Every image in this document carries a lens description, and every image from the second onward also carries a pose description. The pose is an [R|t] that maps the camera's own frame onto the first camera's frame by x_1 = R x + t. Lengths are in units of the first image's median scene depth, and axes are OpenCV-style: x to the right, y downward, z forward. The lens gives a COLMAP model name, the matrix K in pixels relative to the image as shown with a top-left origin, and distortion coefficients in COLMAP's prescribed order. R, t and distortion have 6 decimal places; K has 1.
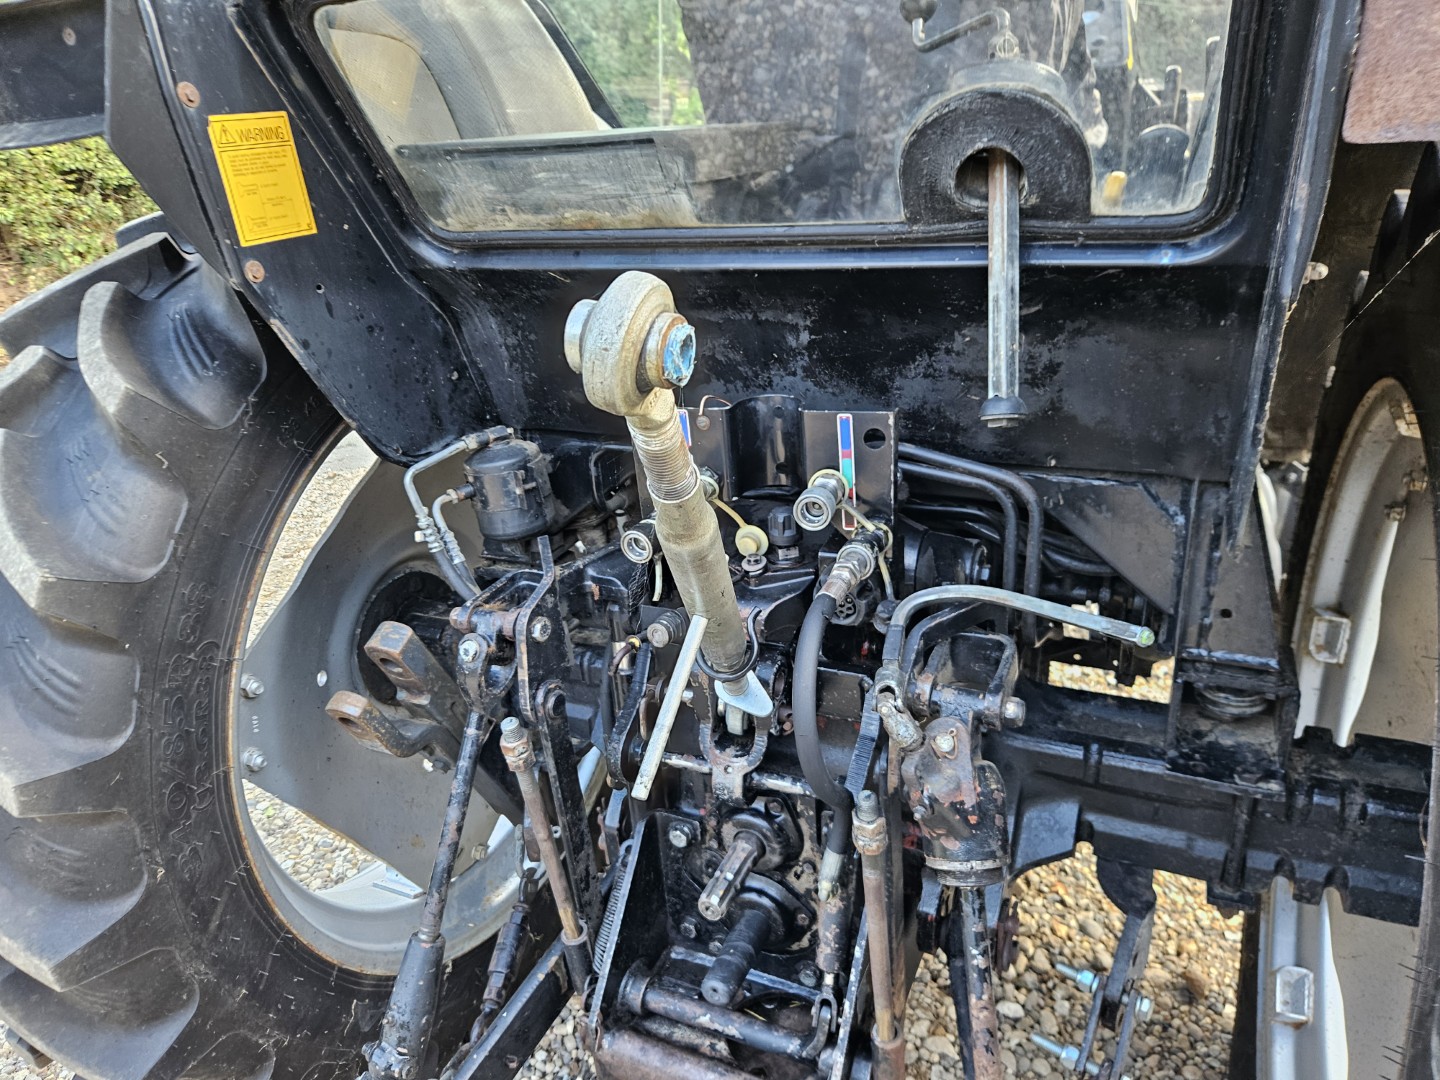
lens RADIAL K [[977.3, 0, 720.6], [0, 977.3, 567.2], [0, 0, 1]] dist [0.003571, -0.001730]
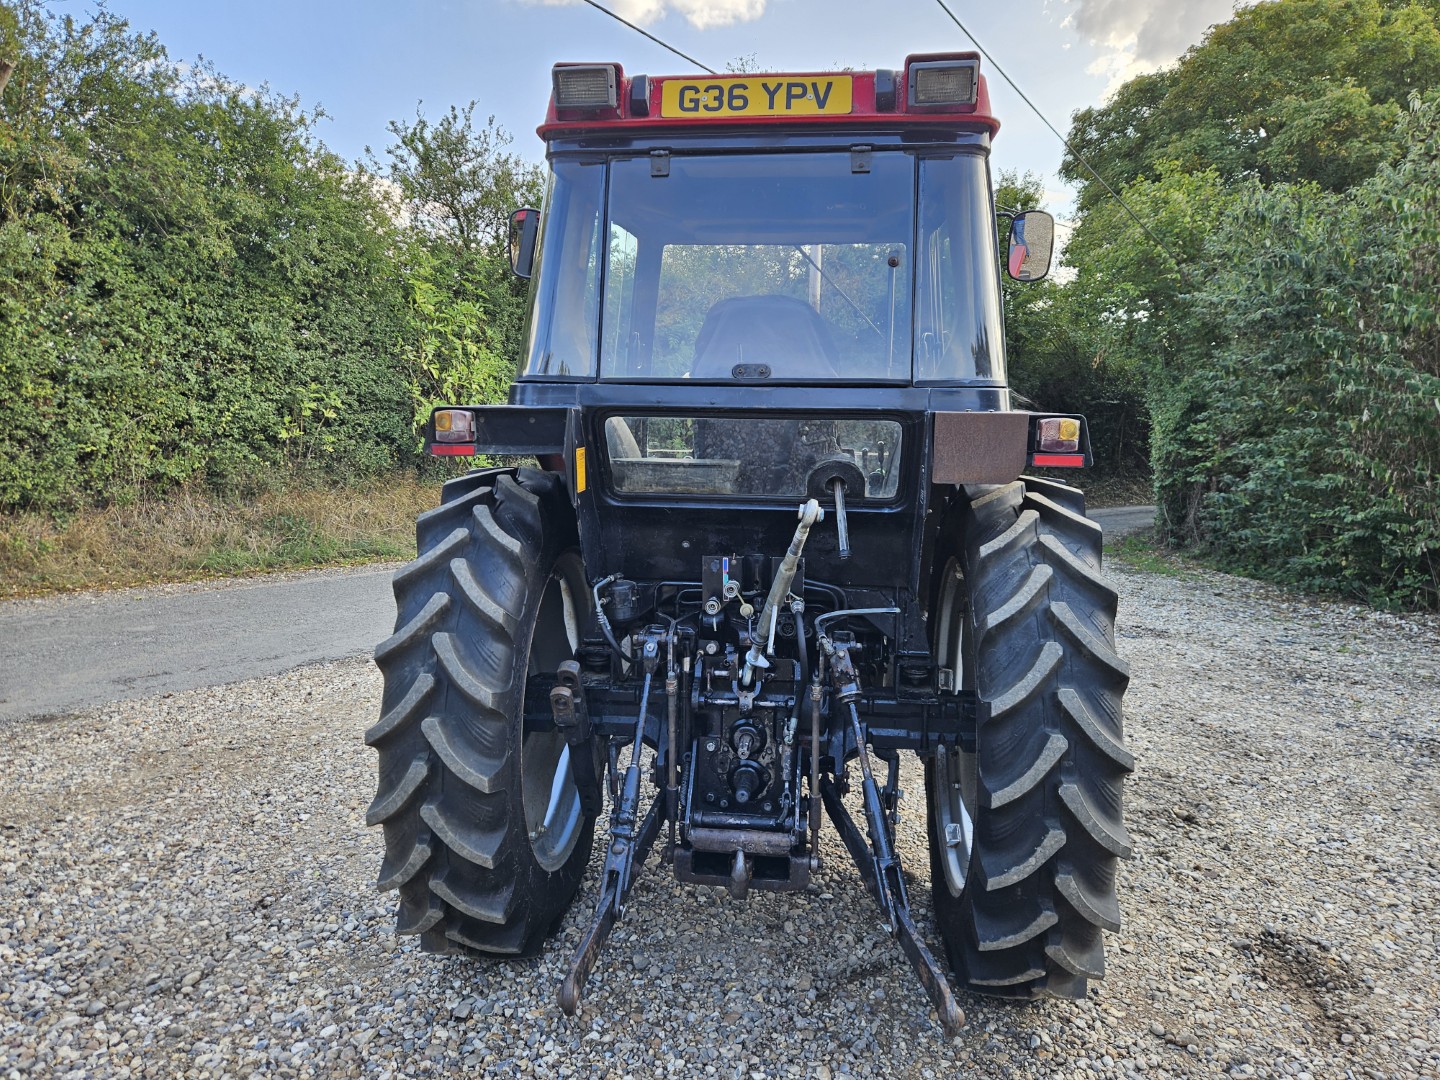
lens RADIAL K [[989.8, 0, 720.0], [0, 989.8, 540.0], [0, 0, 1]] dist [0.002702, -0.000783]
pose [[0.940723, 0.037973, 0.337043, -0.922605], [0.065798, 0.954404, -0.291177, 0.551993], [-0.332731, 0.296094, 0.895331, -1.373430]]
